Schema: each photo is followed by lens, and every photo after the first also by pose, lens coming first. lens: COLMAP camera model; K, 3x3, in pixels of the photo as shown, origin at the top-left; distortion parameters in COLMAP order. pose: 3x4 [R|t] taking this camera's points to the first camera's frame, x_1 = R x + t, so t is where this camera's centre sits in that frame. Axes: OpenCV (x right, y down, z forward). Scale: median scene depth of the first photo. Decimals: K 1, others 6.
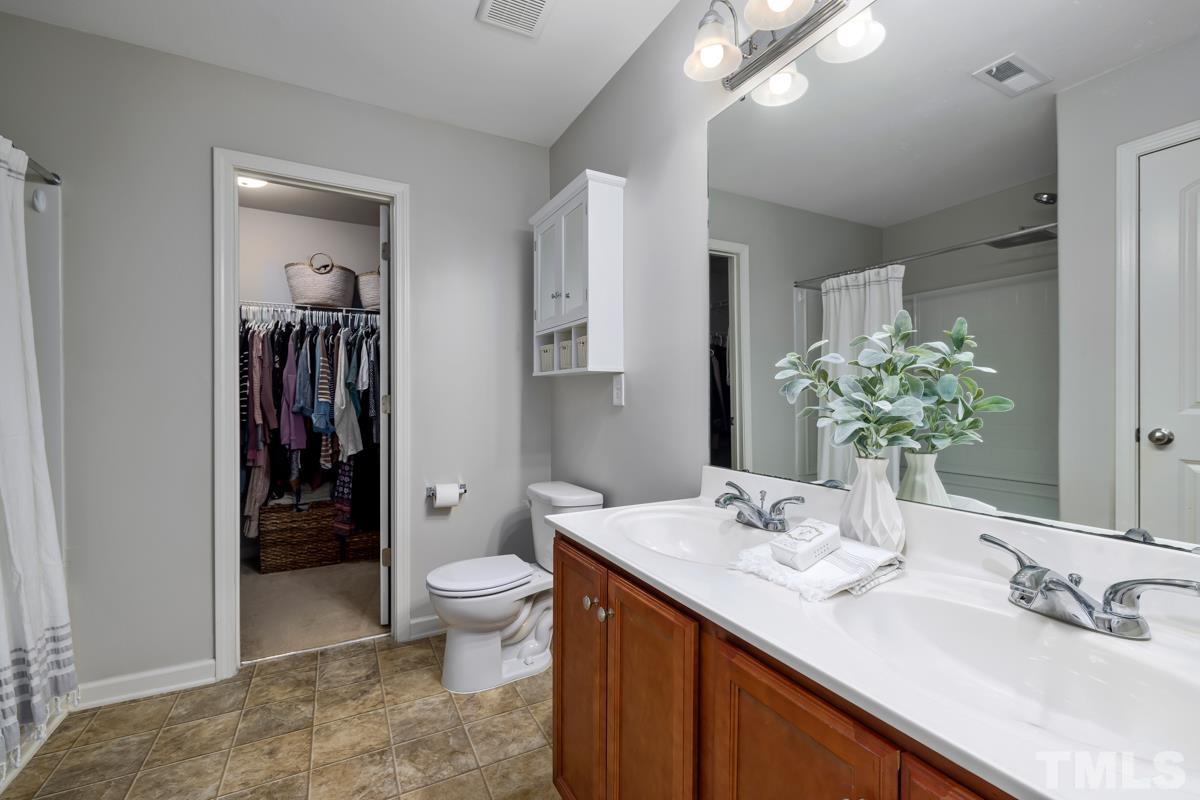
lens RADIAL K [[513.1, 0, 600.0], [0, 513.1, 400.0], [0, 0, 1]] dist [0.001286, -0.000019]
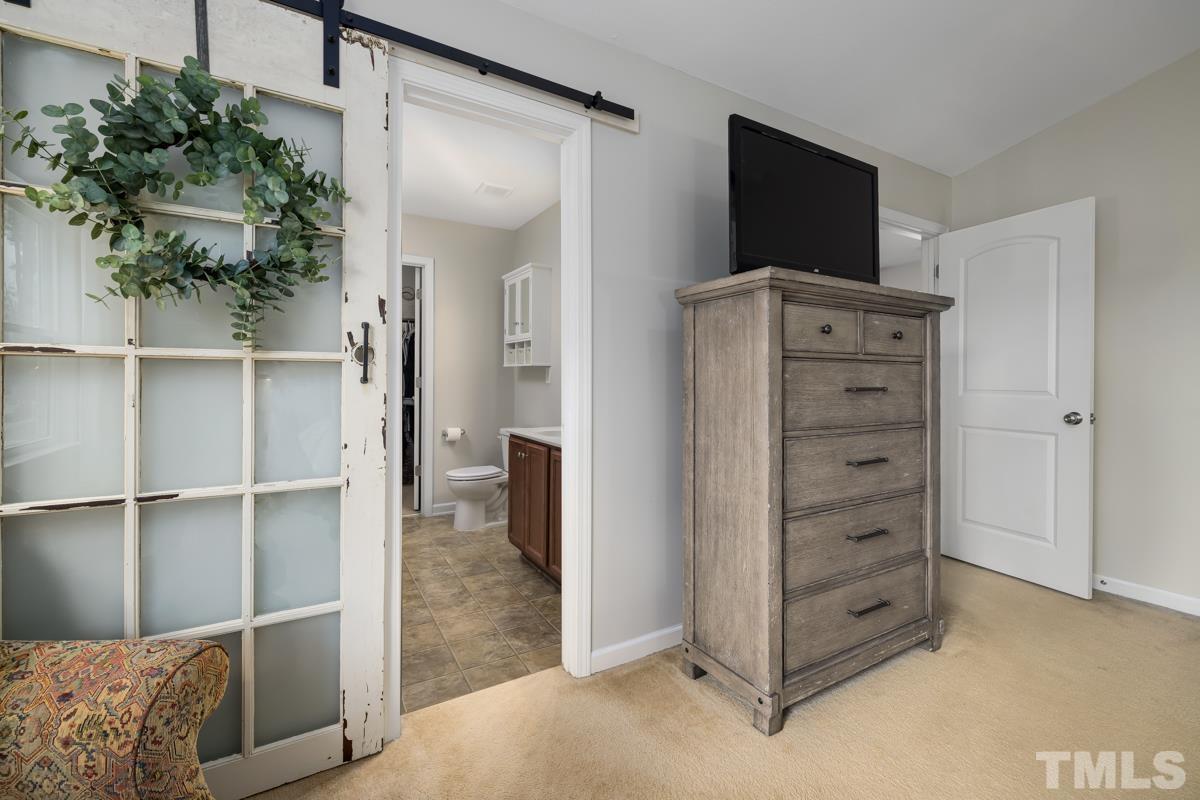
lens RADIAL K [[503.3, 0, 601.4], [0, 503.3, 382.3], [0, 0, 1]] dist [0.000409, -0.000004]
pose [[0.998954, 0.004697, 0.045488, 0.134208], [-0.004790, 0.999987, 0.001921, 0.002737], [-0.045478, -0.002137, 0.998963, -0.785082]]
